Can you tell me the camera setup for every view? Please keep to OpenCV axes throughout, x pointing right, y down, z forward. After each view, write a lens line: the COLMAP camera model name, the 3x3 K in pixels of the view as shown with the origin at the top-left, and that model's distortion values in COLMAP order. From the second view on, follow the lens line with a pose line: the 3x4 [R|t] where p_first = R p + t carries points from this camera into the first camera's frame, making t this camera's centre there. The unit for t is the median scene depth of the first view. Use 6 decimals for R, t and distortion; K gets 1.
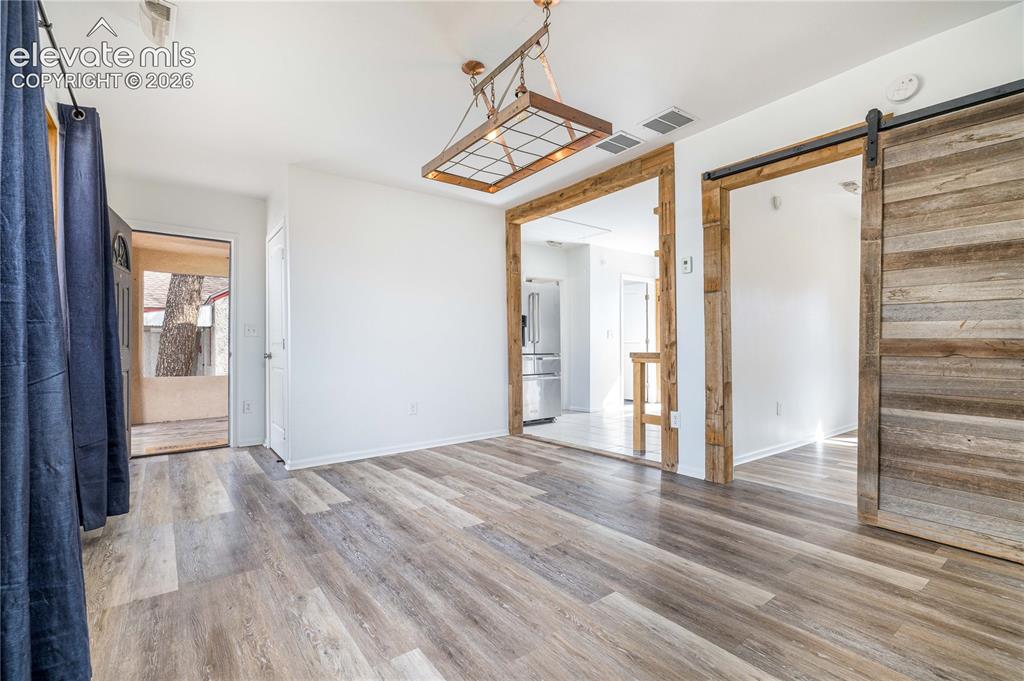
lens RADIAL K [[462.0, 0, 512.0], [0, 462.0, 340.5], [0, 0, 1]] dist [-0.004991, 0.000145]
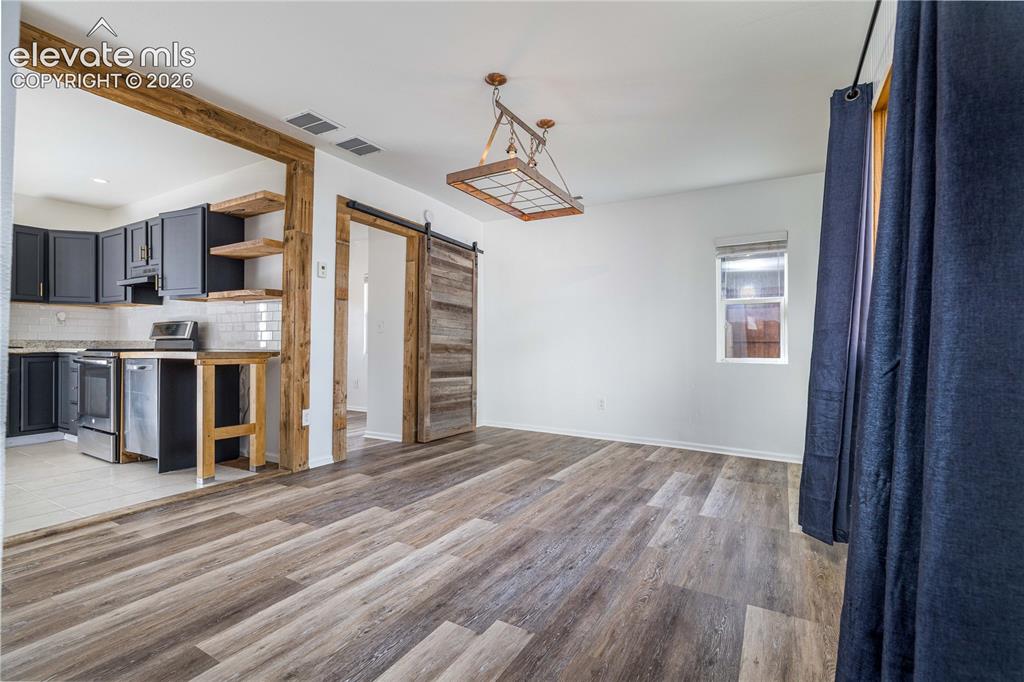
lens RADIAL K [[462.0, 0, 512.0], [0, 462.0, 341.0], [0, 0, 1]] dist [-0.004991, 0.000145]
pose [[-0.388993, 0.016084, 0.921100, -0.972479], [-0.021078, 0.999430, -0.026353, 0.026405], [-0.921000, -0.029666, -0.388432, 1.254851]]
